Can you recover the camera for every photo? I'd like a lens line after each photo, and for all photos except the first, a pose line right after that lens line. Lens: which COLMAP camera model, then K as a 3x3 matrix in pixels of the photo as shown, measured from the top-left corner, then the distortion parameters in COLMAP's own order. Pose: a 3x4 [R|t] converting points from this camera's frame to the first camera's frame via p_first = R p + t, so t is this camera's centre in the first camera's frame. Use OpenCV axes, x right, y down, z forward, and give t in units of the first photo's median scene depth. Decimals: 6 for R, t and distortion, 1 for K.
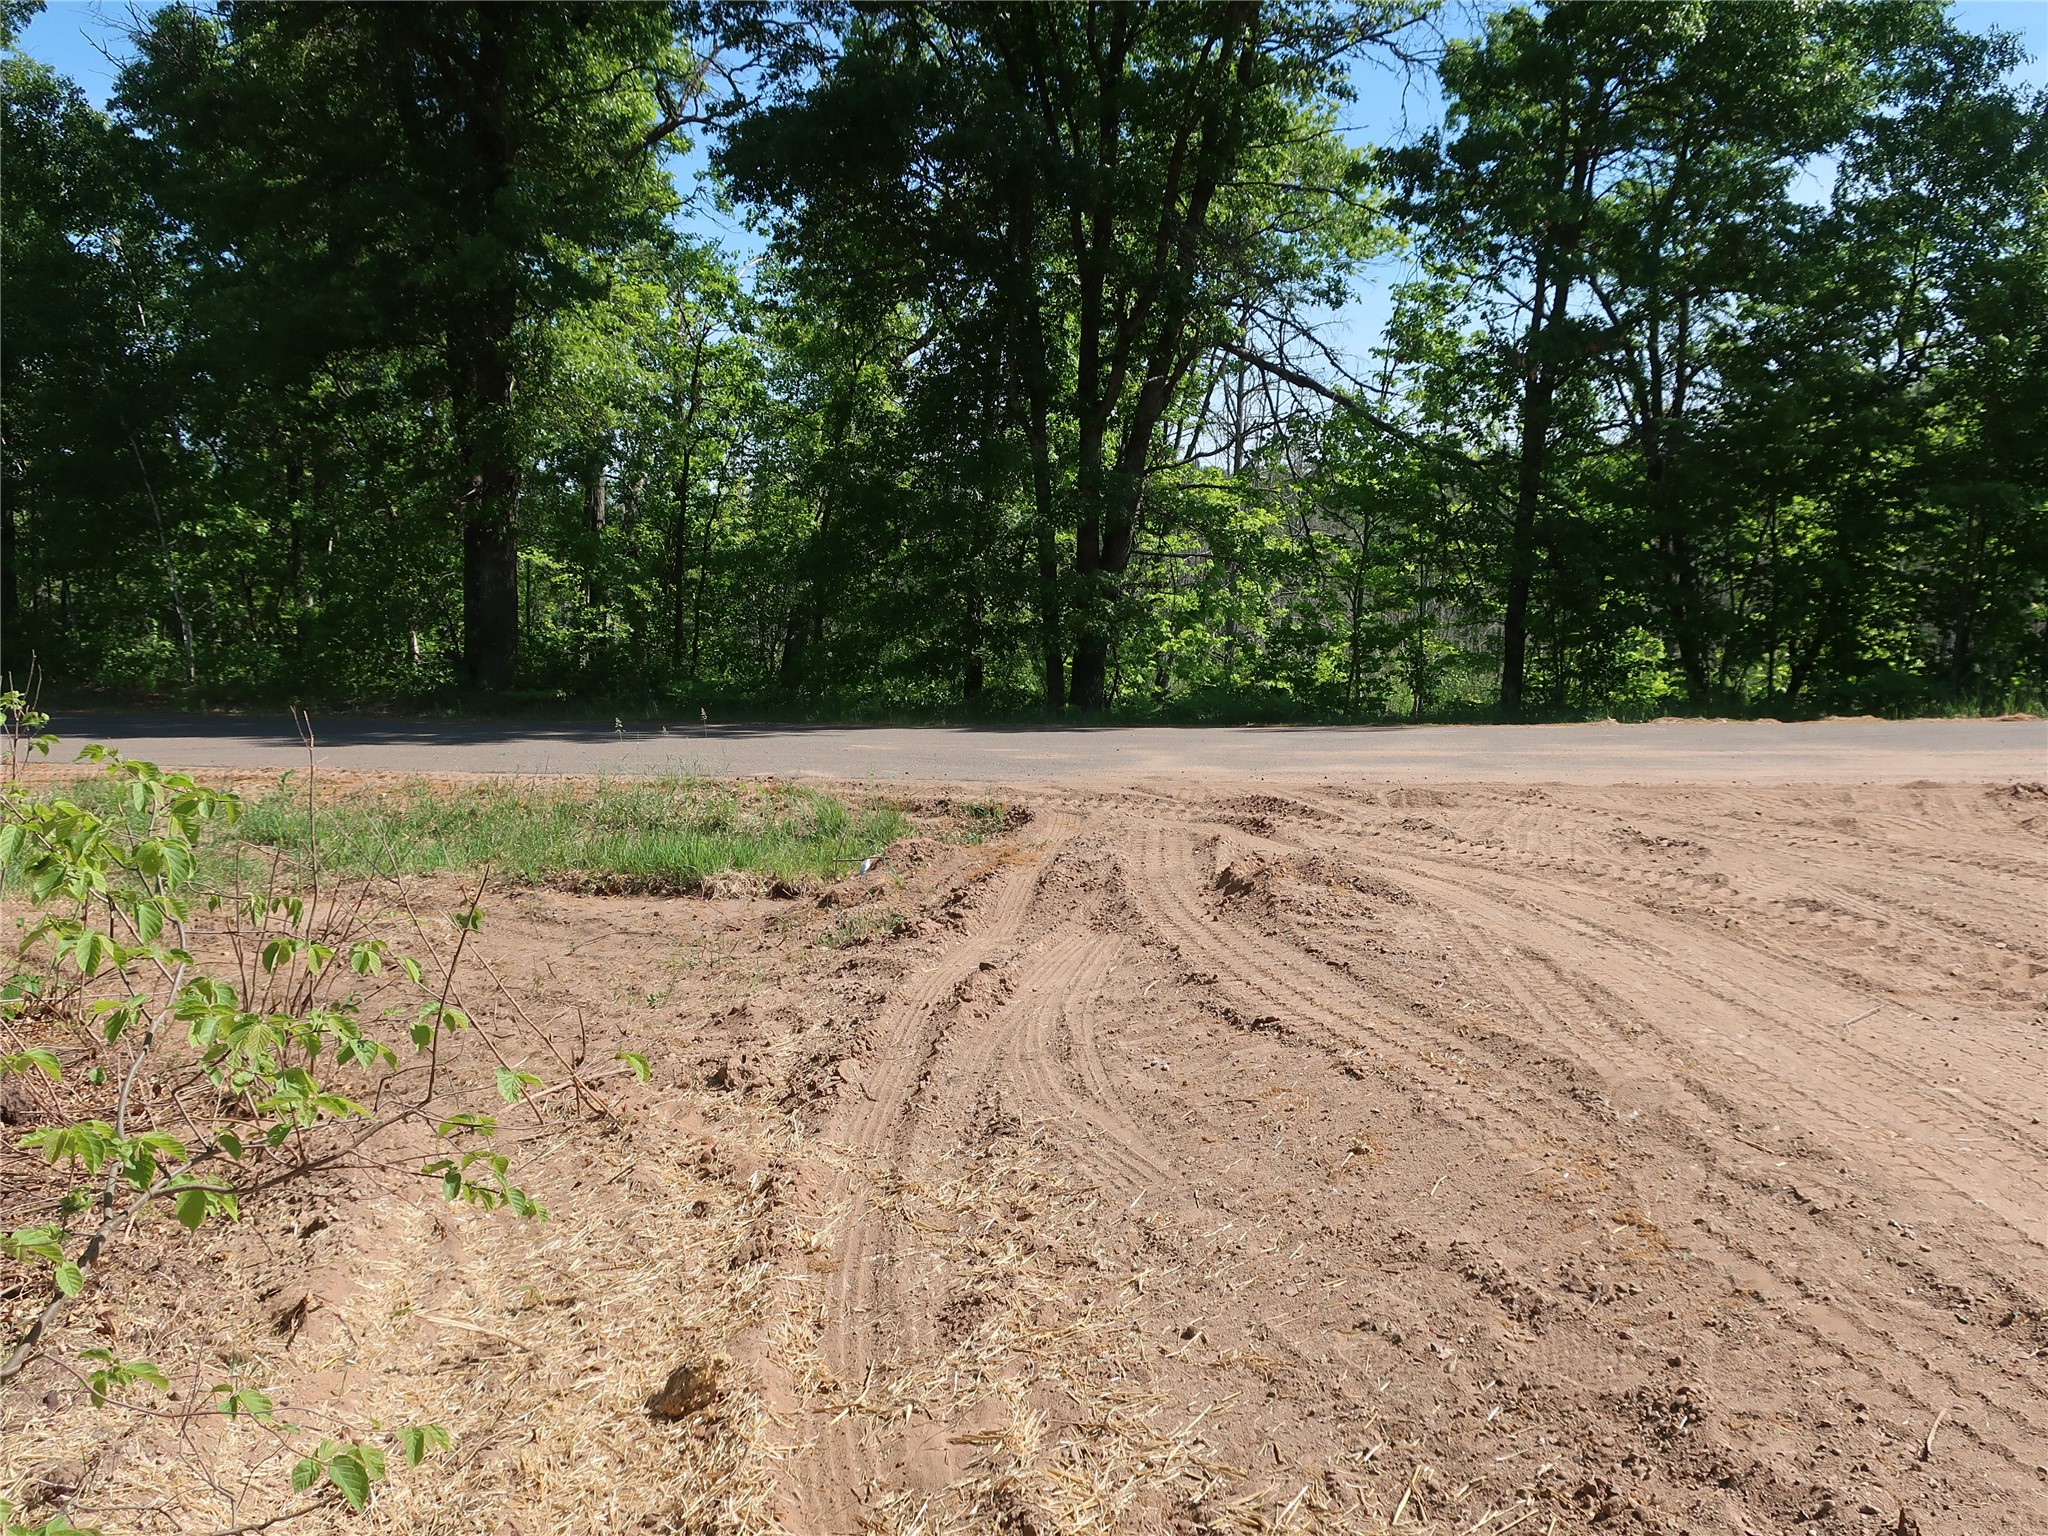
lens RADIAL K [[1804.5, 0, 1024.2], [0, 1804.5, 768.1], [0, 0, 1]] dist [-0.009577, -0.003365]
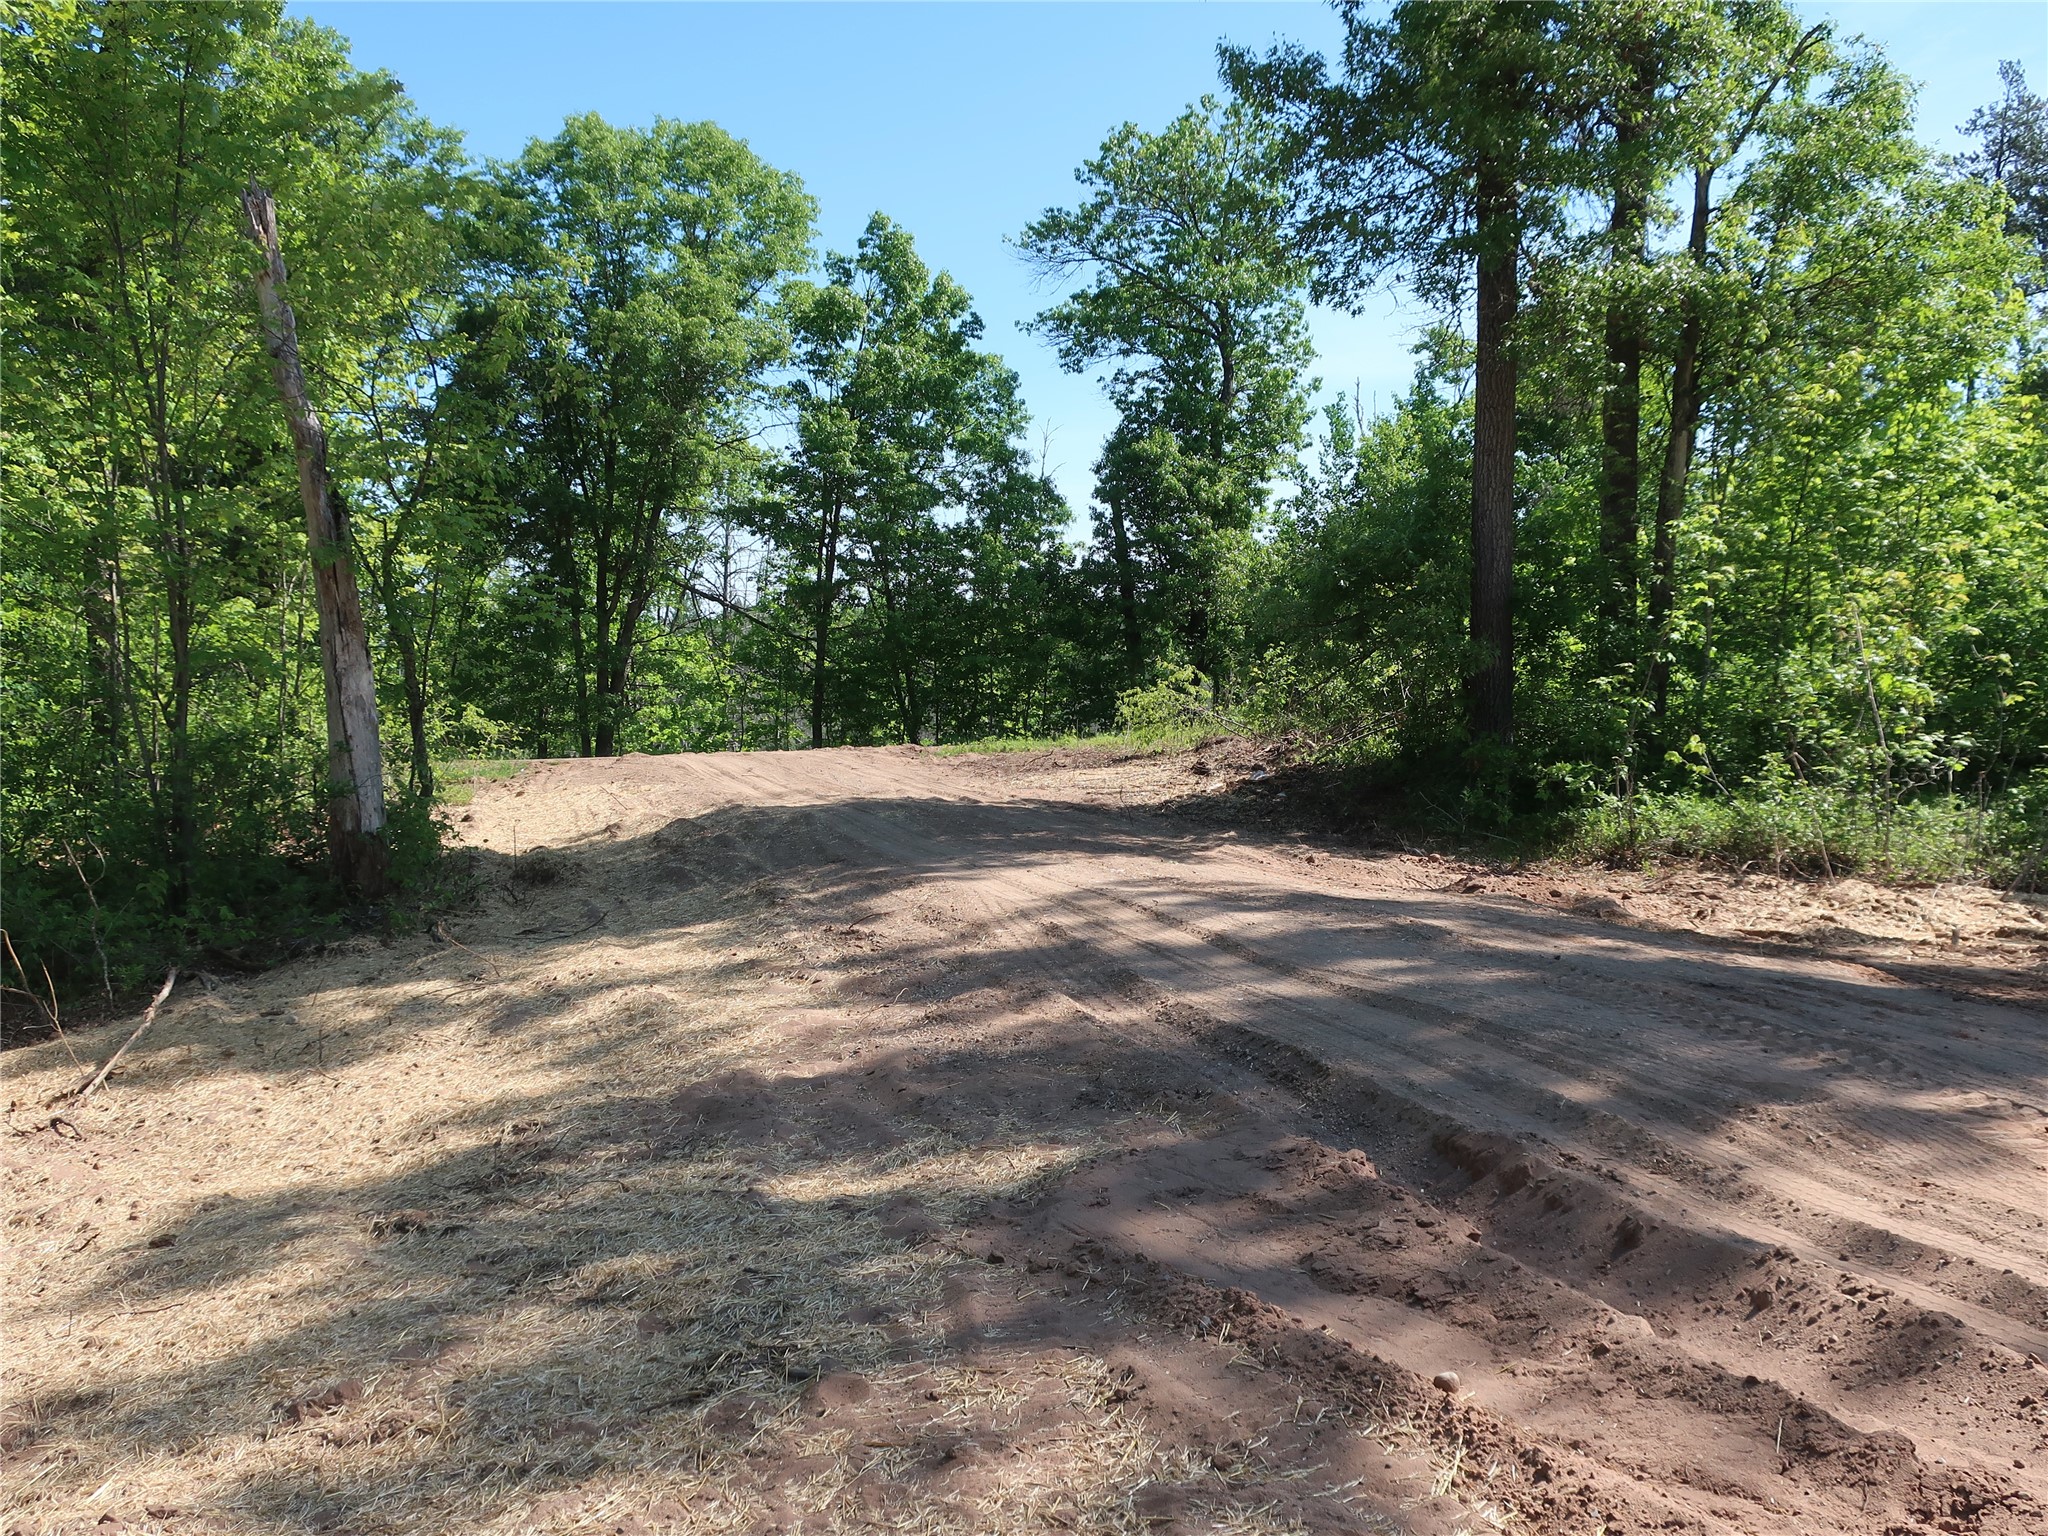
lens RADIAL K [[1804.5, 0, 1023.9], [0, 1804.5, 765.0], [0, 0, 1]] dist [-0.009577, -0.003365]
pose [[0.967996, -0.013072, 0.250625, -0.013917], [0.031090, 0.997196, -0.068071, 0.115622], [-0.249032, 0.073684, 0.965688, -1.000247]]
